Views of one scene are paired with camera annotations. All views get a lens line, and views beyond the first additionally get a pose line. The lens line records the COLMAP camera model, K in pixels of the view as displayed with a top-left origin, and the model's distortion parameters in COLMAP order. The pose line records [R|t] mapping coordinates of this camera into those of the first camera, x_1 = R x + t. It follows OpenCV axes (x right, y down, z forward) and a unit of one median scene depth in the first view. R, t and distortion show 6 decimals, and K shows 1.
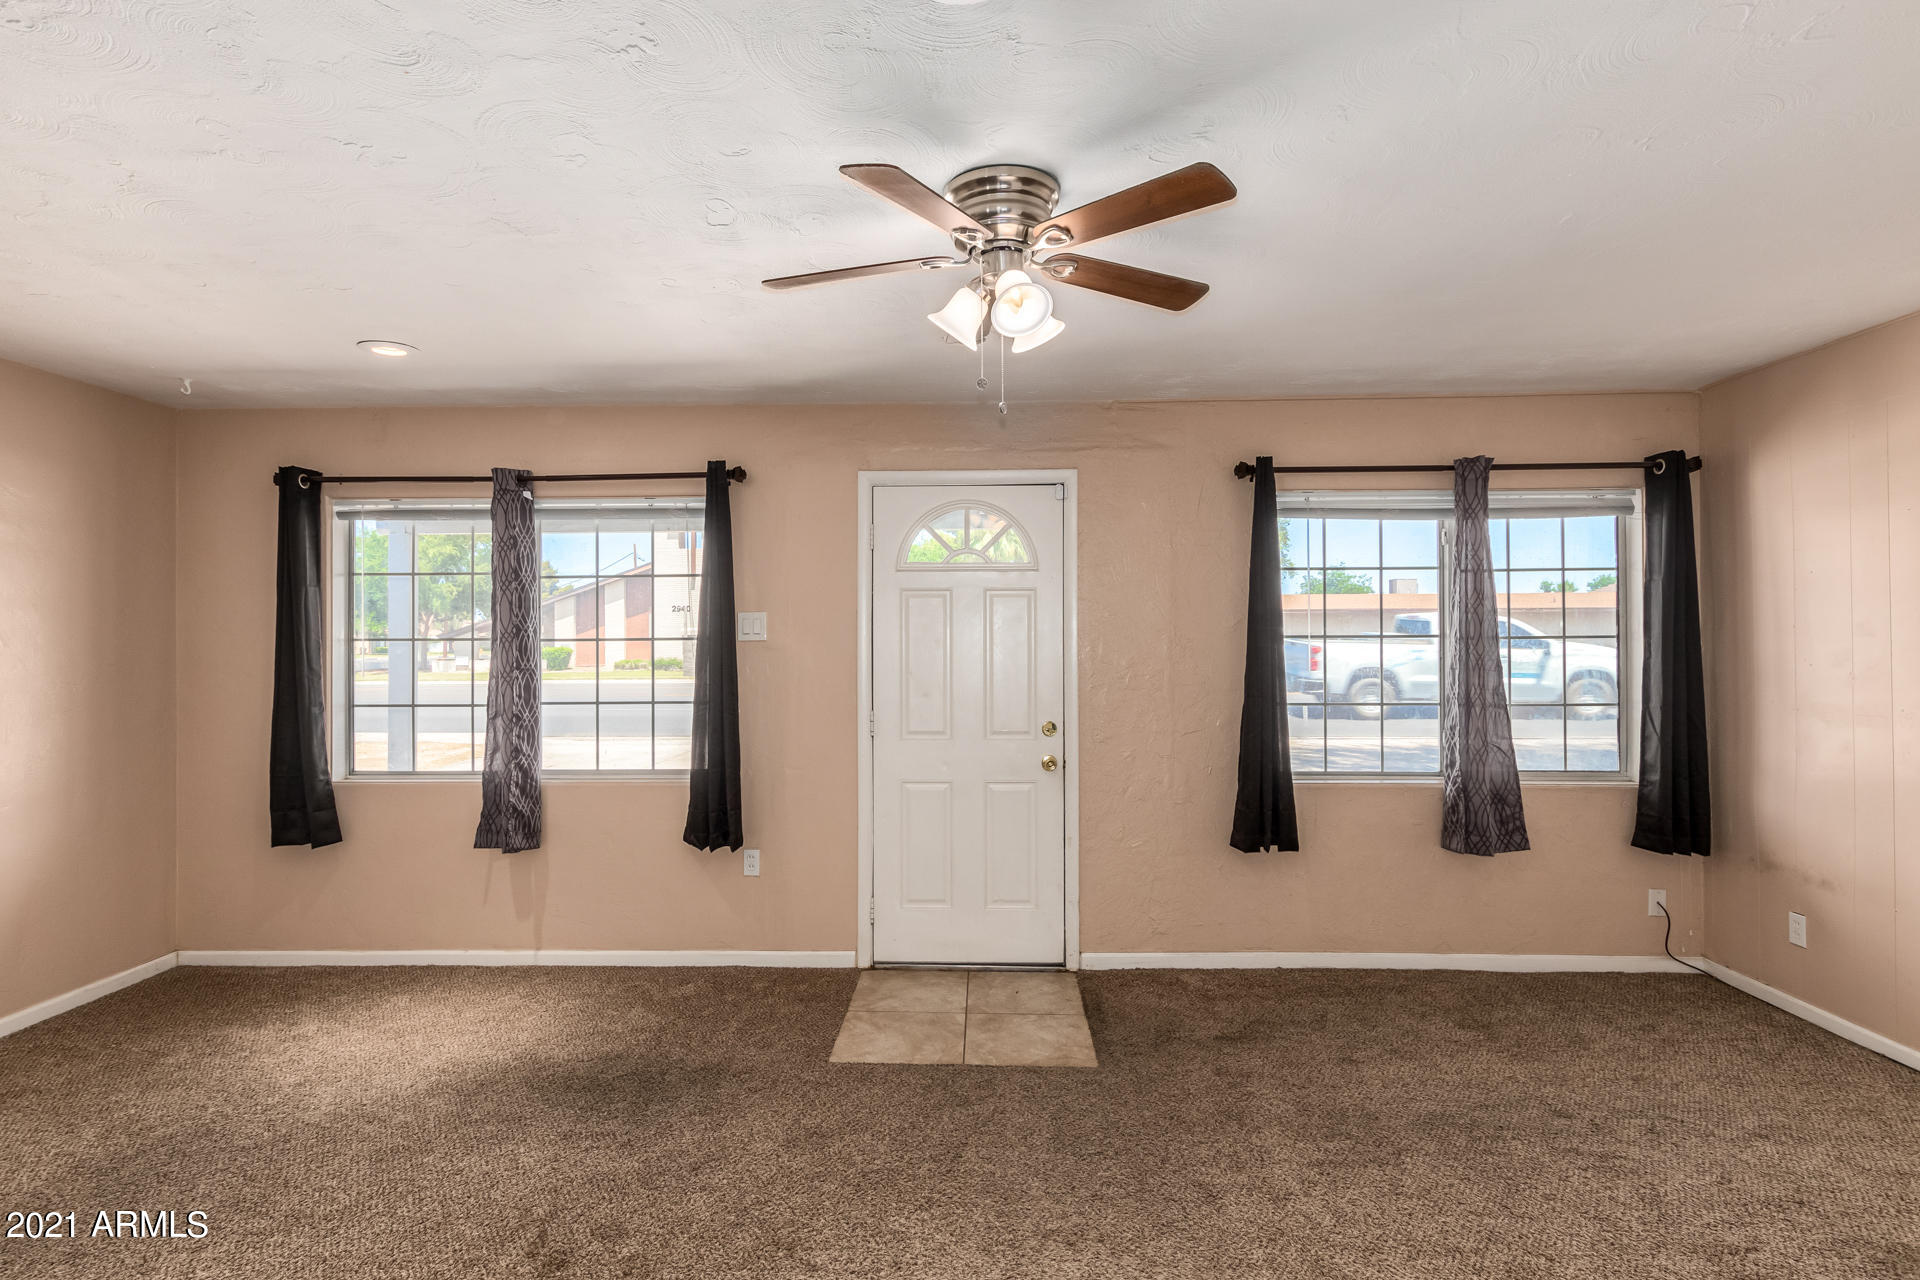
lens RADIAL K [[952.3, 0, 948.6], [0, 952.3, 637.8], [0, 0, 1]] dist [0.004240, -0.000051]
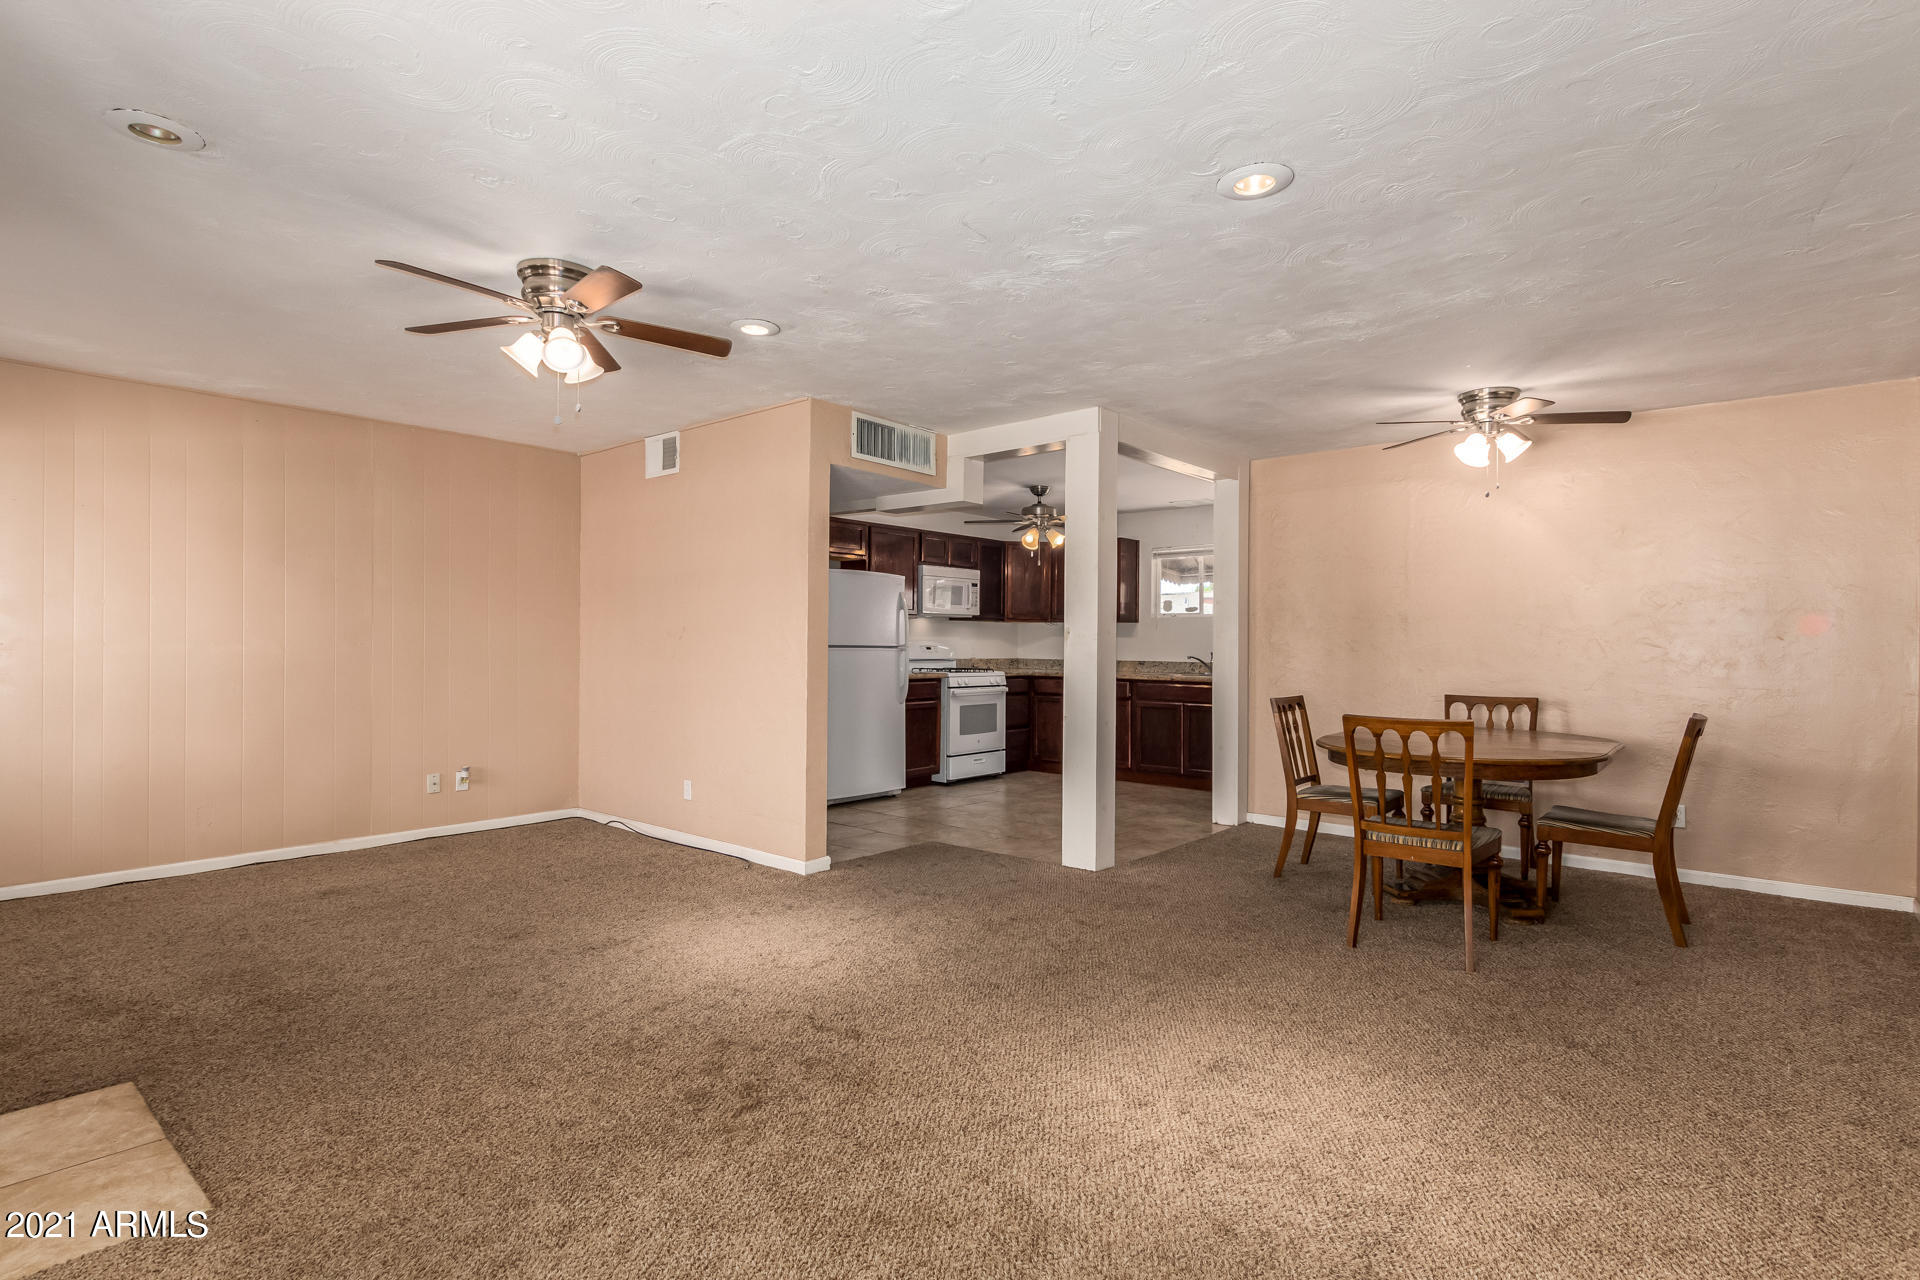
lens RADIAL K [[942.2, 0, 960.0], [0, 942.2, 640.0], [0, 0, 1]] dist [0.000983, -0.001318]
pose [[-0.789250, -0.000825, 0.614072, -0.782389], [-0.007658, 0.999935, -0.008500, 0.060319], [-0.614025, -0.011411, -0.789204, 1.041065]]
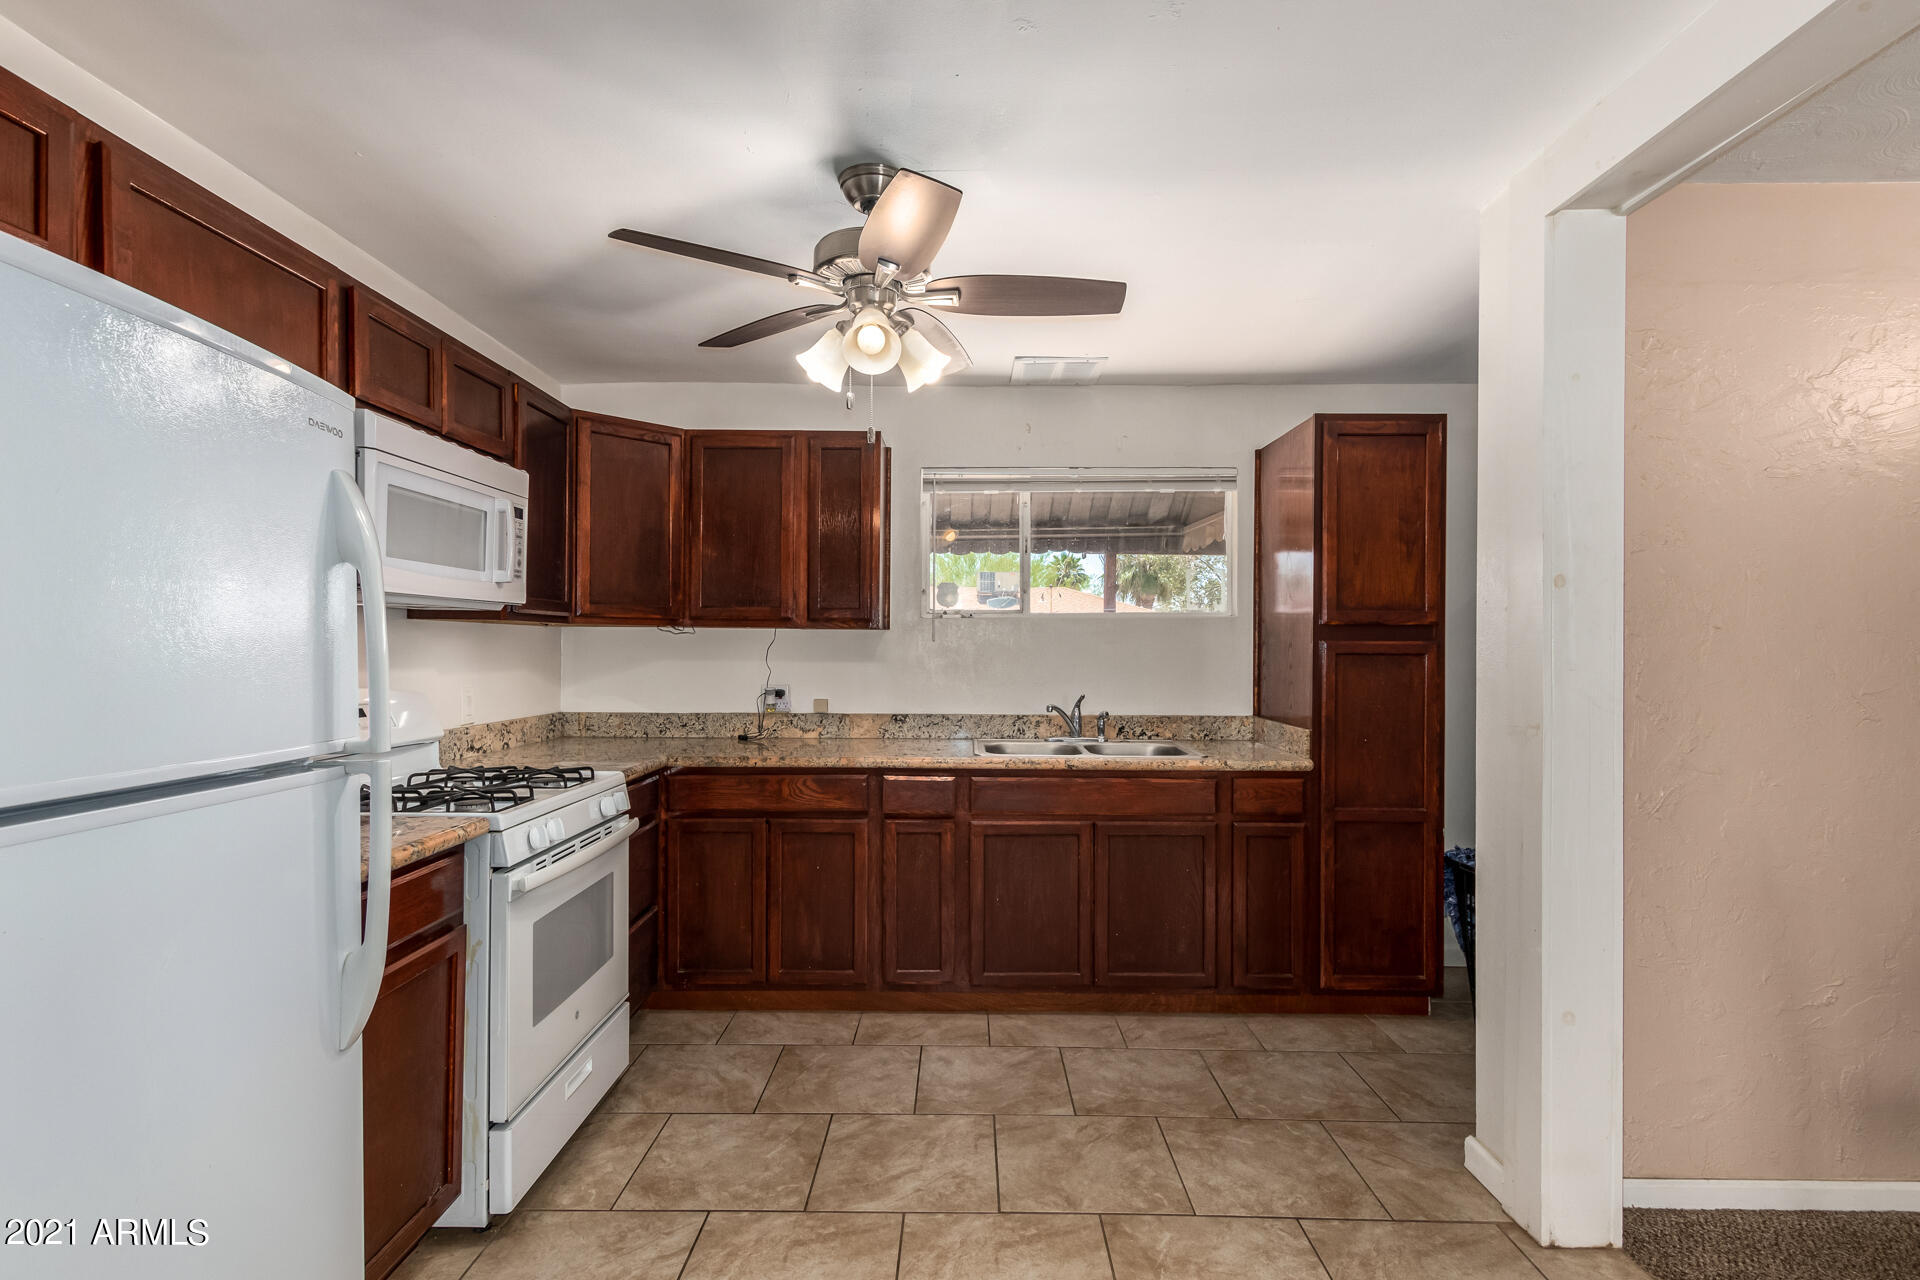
lens RADIAL K [[929.7, 0, 952.3], [0, 929.7, 644.7], [0, 0, 1]] dist [0.008893, -0.000506]
pose [[-0.999714, -0.000259, -0.023917, 0.306908], [-0.000112, 0.999981, -0.006132, 0.015797], [0.023918, -0.006127, -0.999695, -0.076257]]
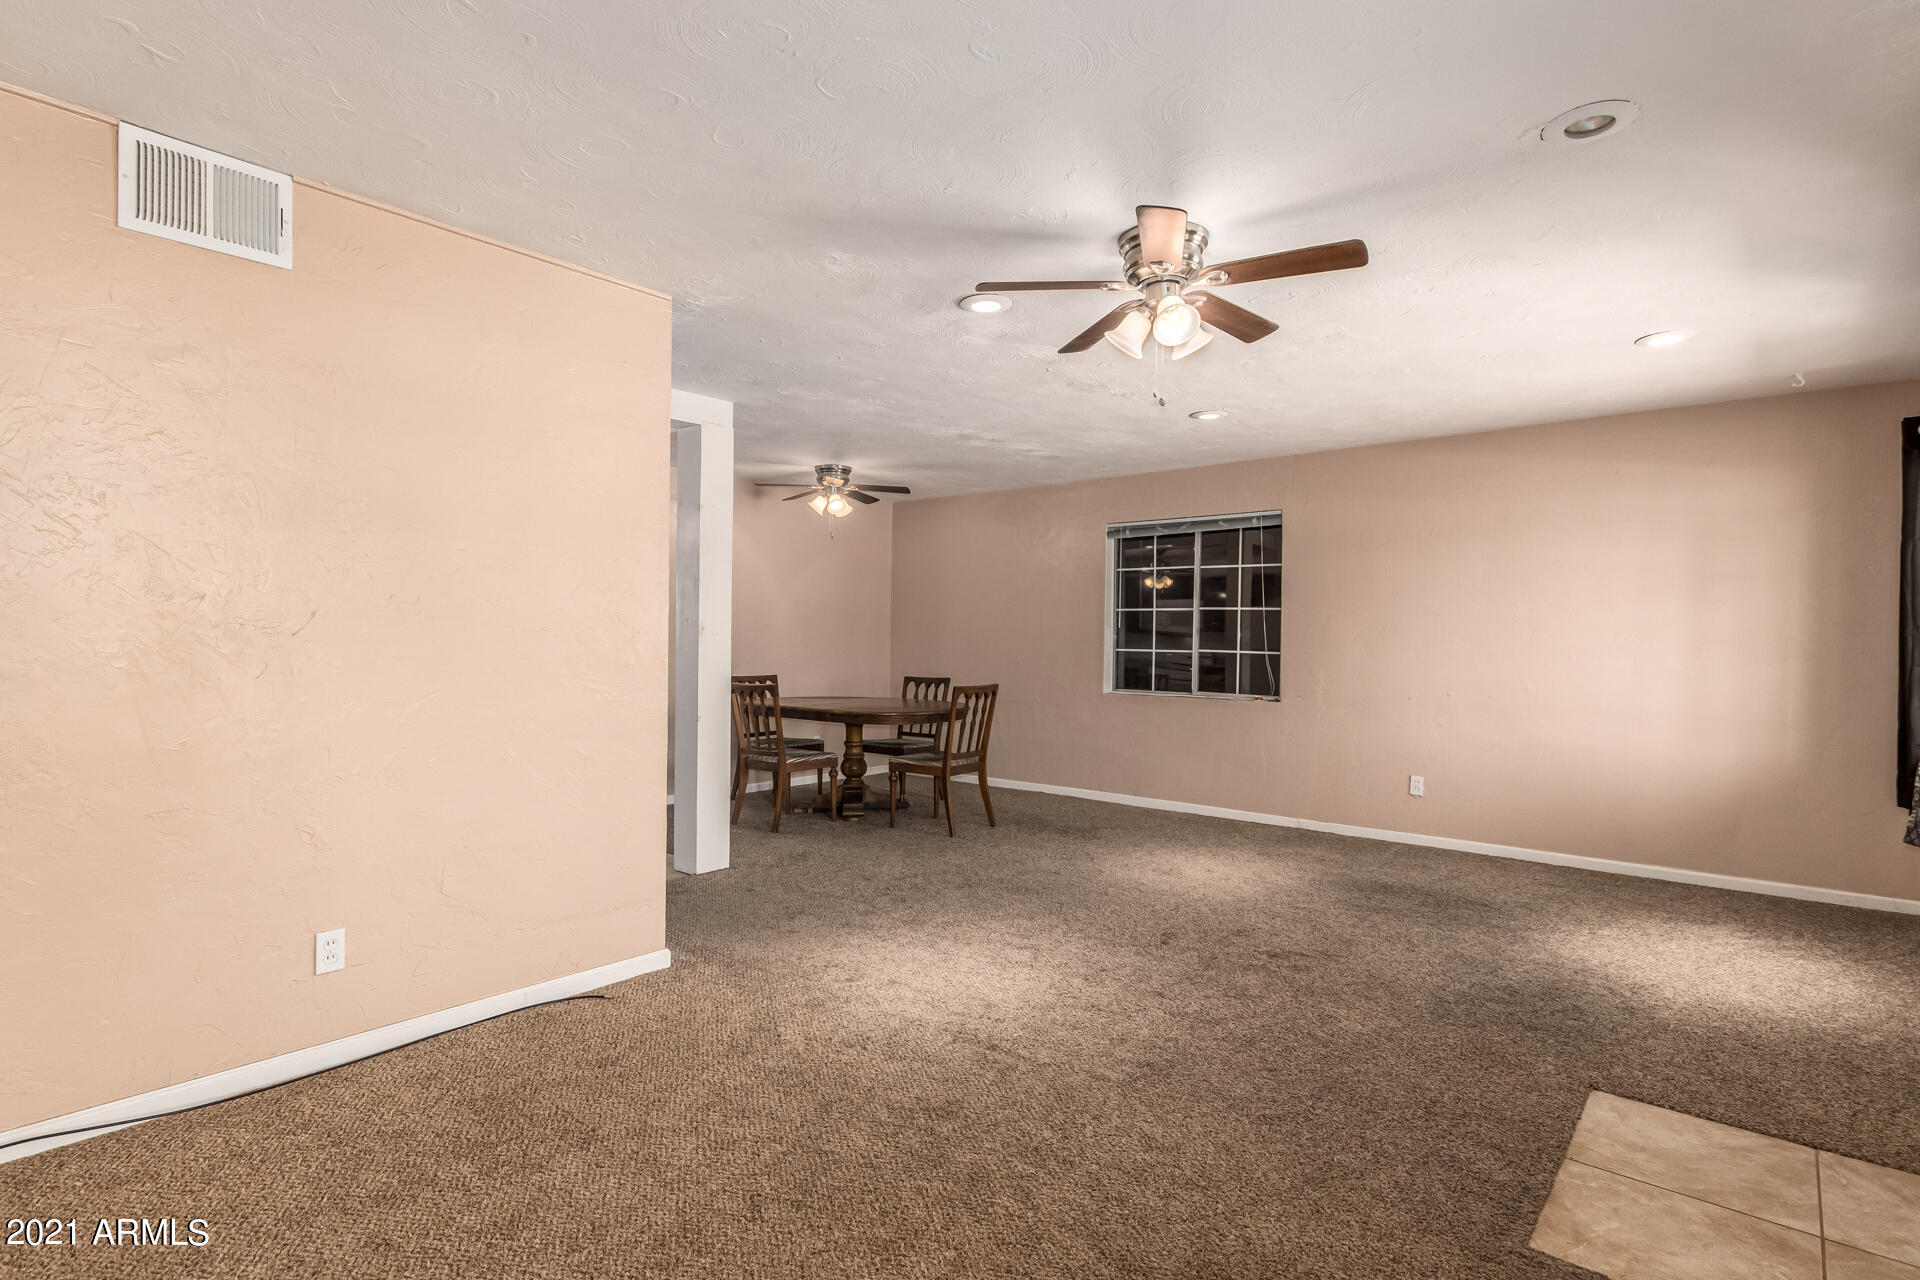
lens RADIAL K [[929.7, 0, 952.3], [0, 929.7, 644.7], [0, 0, 1]] dist [0.008893, -0.000506]
pose [[-0.628624, 0.004285, -0.777698, 0.741007], [-0.001050, 0.999979, 0.006358, 0.050187], [0.777709, 0.004813, -0.628606, 0.938656]]
